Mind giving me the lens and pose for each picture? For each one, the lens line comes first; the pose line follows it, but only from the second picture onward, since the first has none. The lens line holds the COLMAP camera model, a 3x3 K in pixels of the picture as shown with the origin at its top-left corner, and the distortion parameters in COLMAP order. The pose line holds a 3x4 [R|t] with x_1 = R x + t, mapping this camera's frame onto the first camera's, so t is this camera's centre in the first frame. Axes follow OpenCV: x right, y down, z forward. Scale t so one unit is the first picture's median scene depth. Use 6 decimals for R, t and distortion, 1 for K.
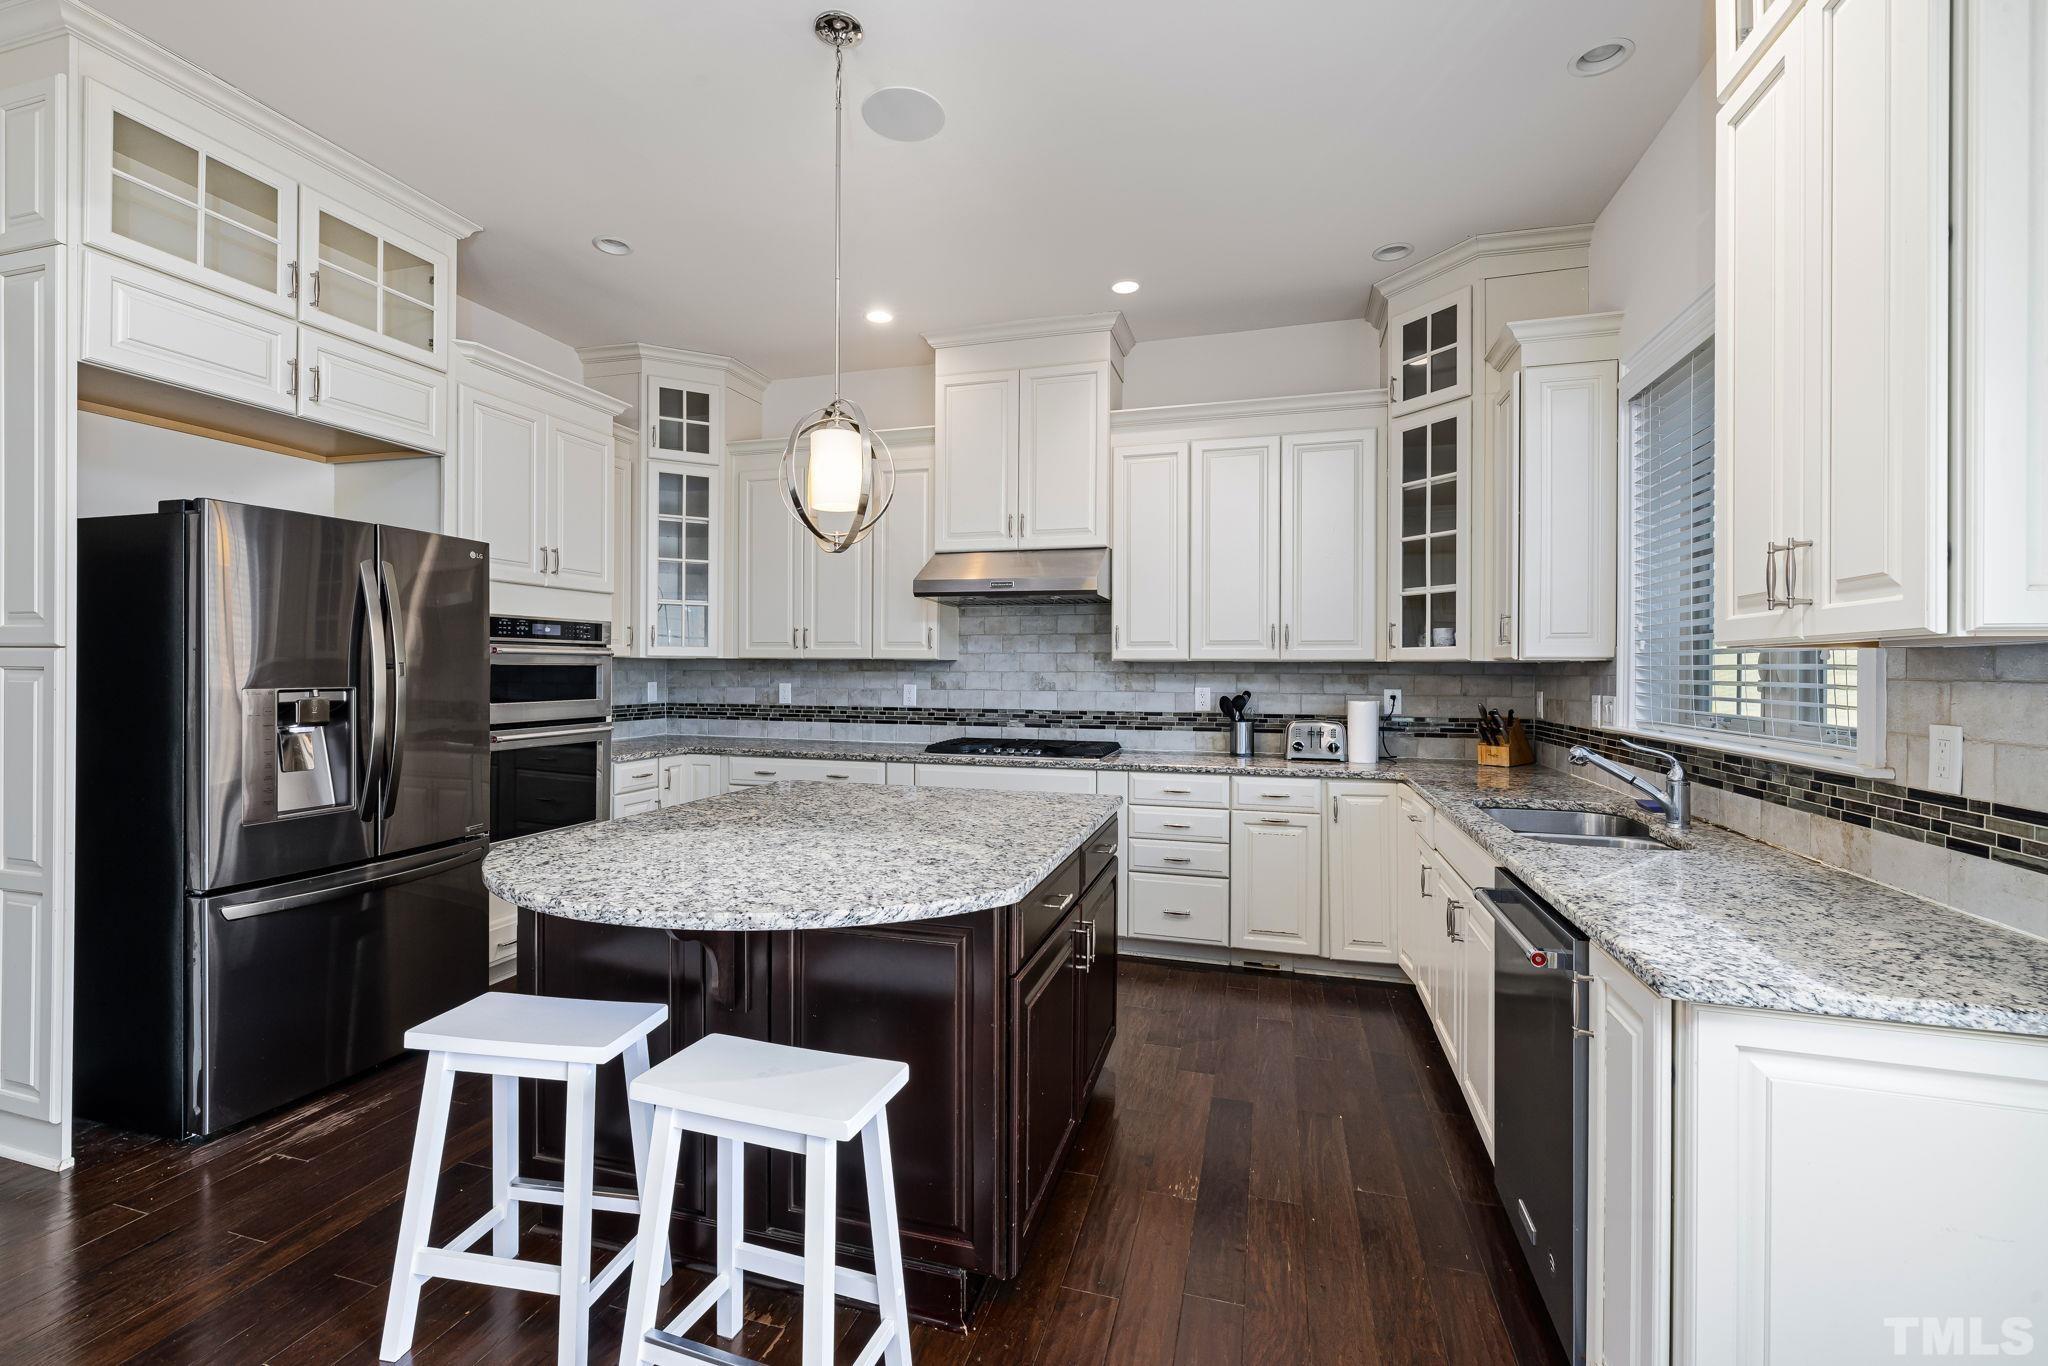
lens RADIAL K [[864.1, 0, 1009.6], [0, 864.1, 670.0], [0, 0, 1]] dist [0.001553, -0.000519]
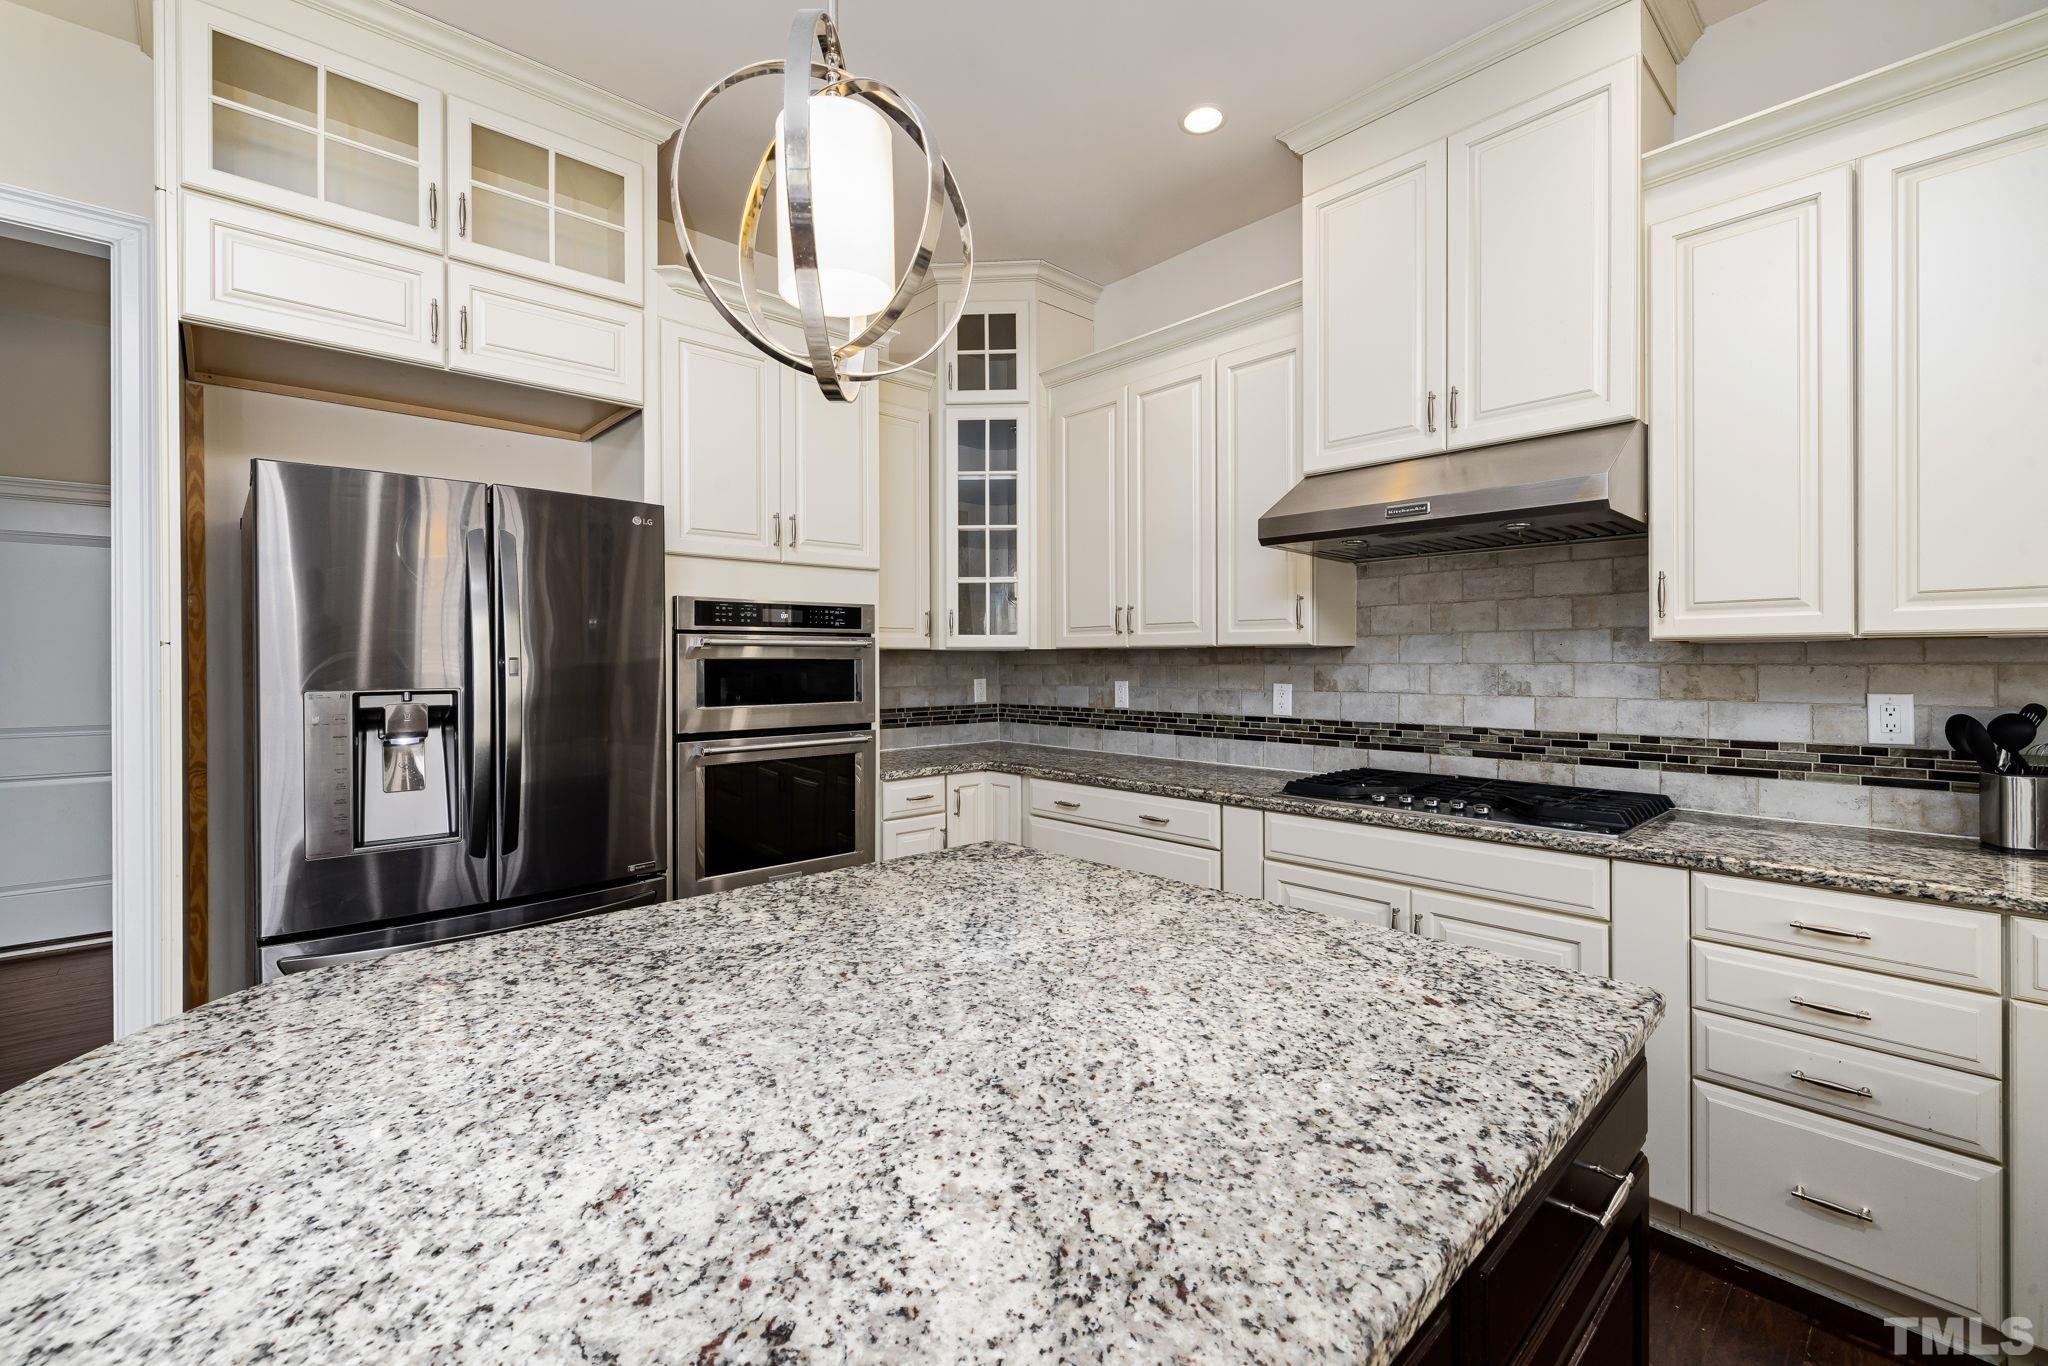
lens RADIAL K [[863.4, 0, 1011.5], [0, 863.4, 664.8], [0, 0, 1]] dist [0.001874, 0.000193]
pose [[0.858737, -0.006367, -0.512376, 0.056191], [0.007298, 0.999973, -0.000194, 0.000834], [0.512364, -0.003573, 0.858761, 0.366023]]
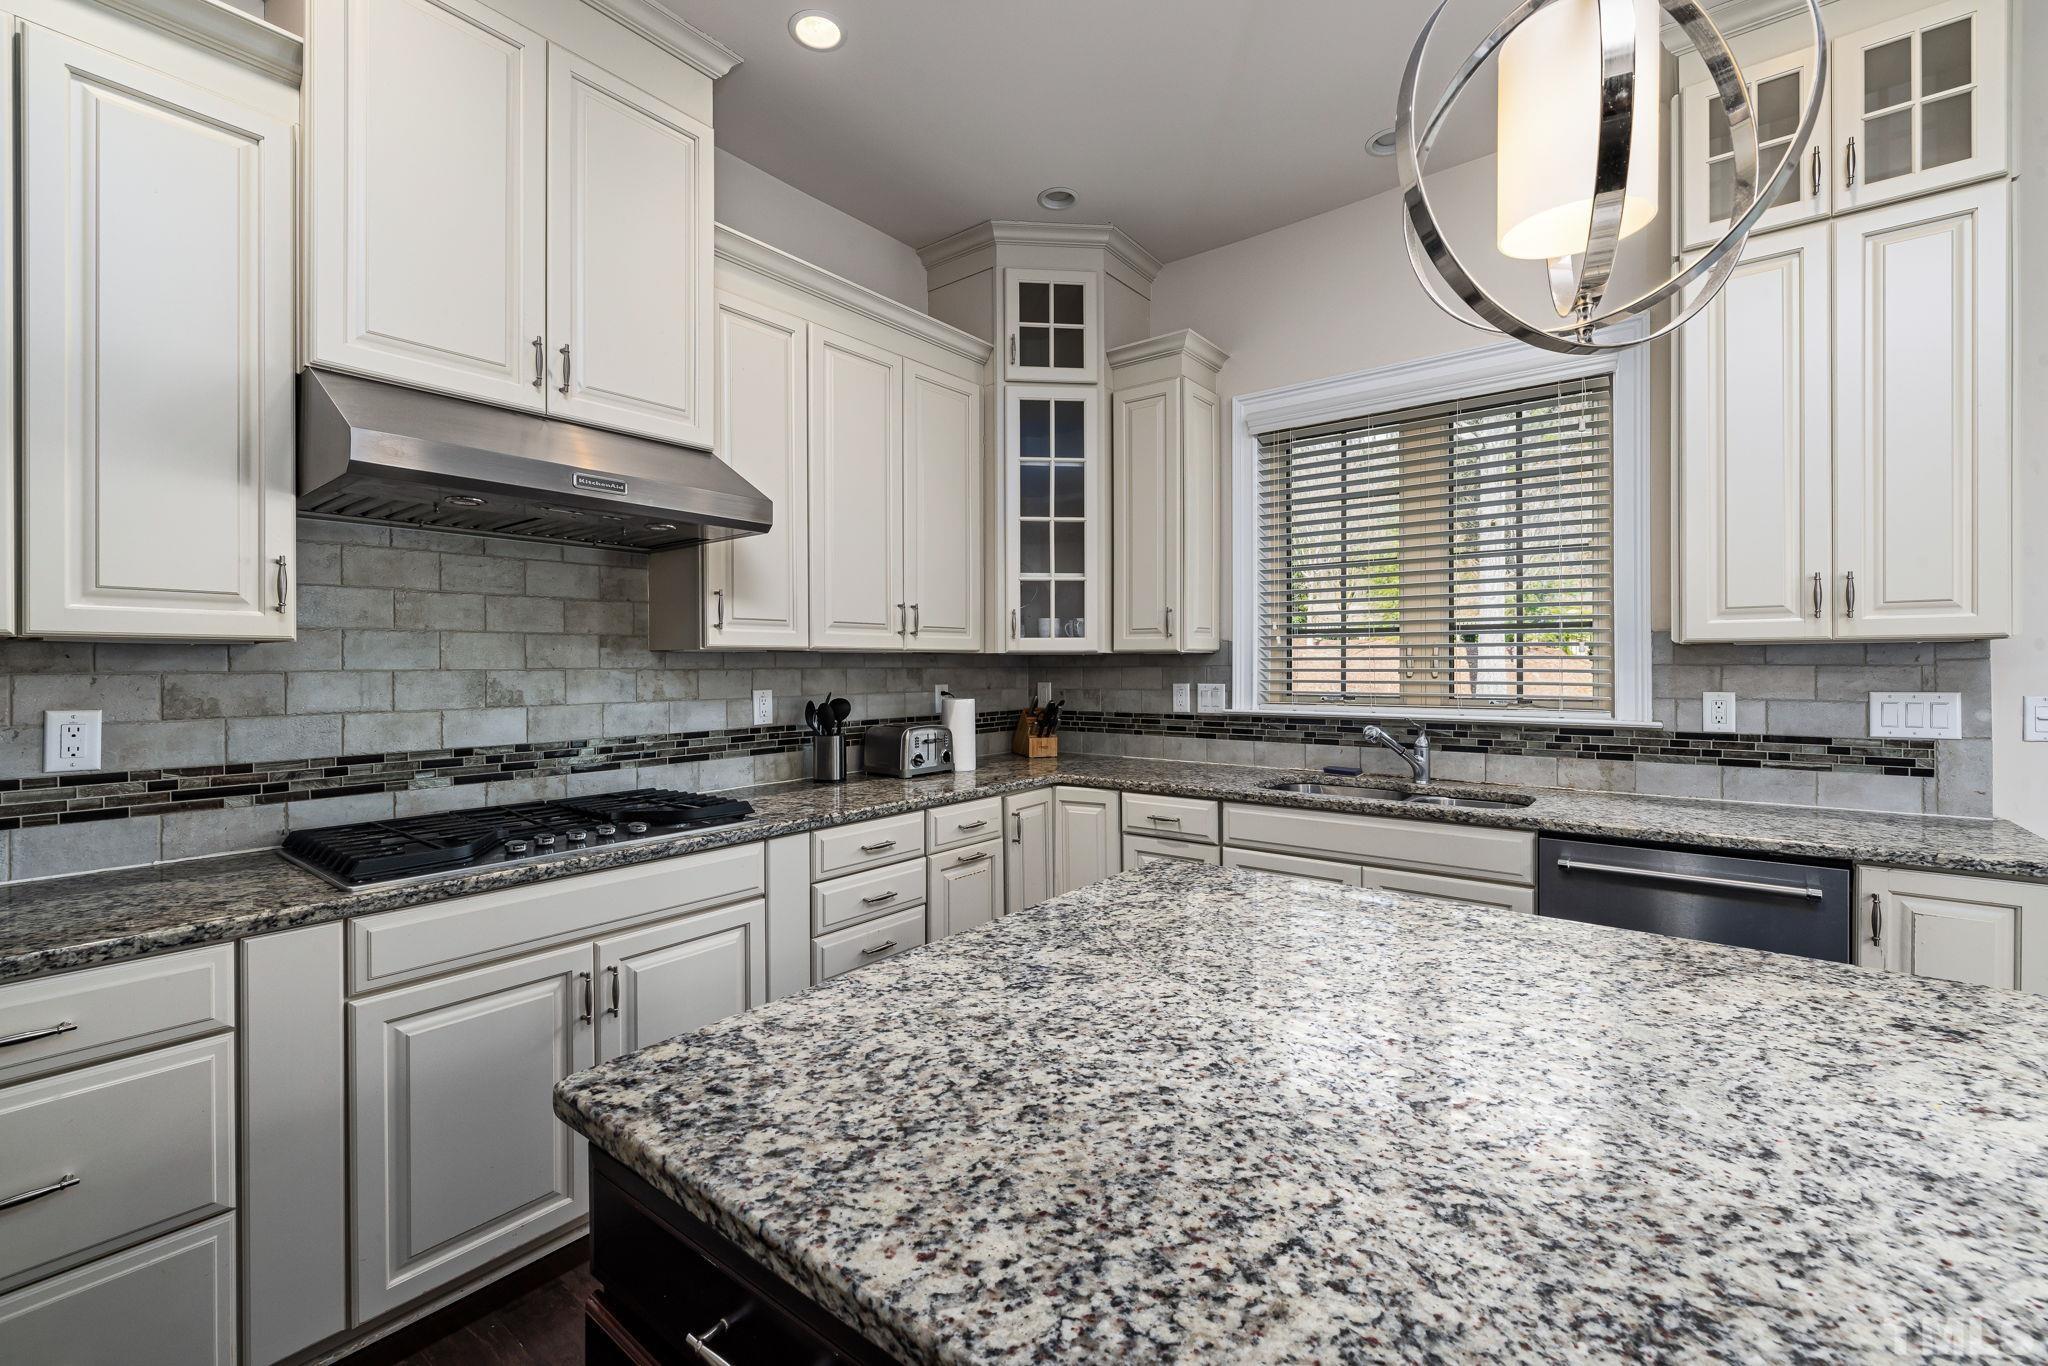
lens RADIAL K [[864.1, 0, 1009.6], [0, 864.1, 670.0], [0, 0, 1]] dist [0.001553, -0.000519]
pose [[0.370888, -0.012509, 0.928593, -0.351819], [0.005940, 0.999921, 0.011098, -0.001759], [-0.928658, 0.001400, 0.370933, 0.598431]]
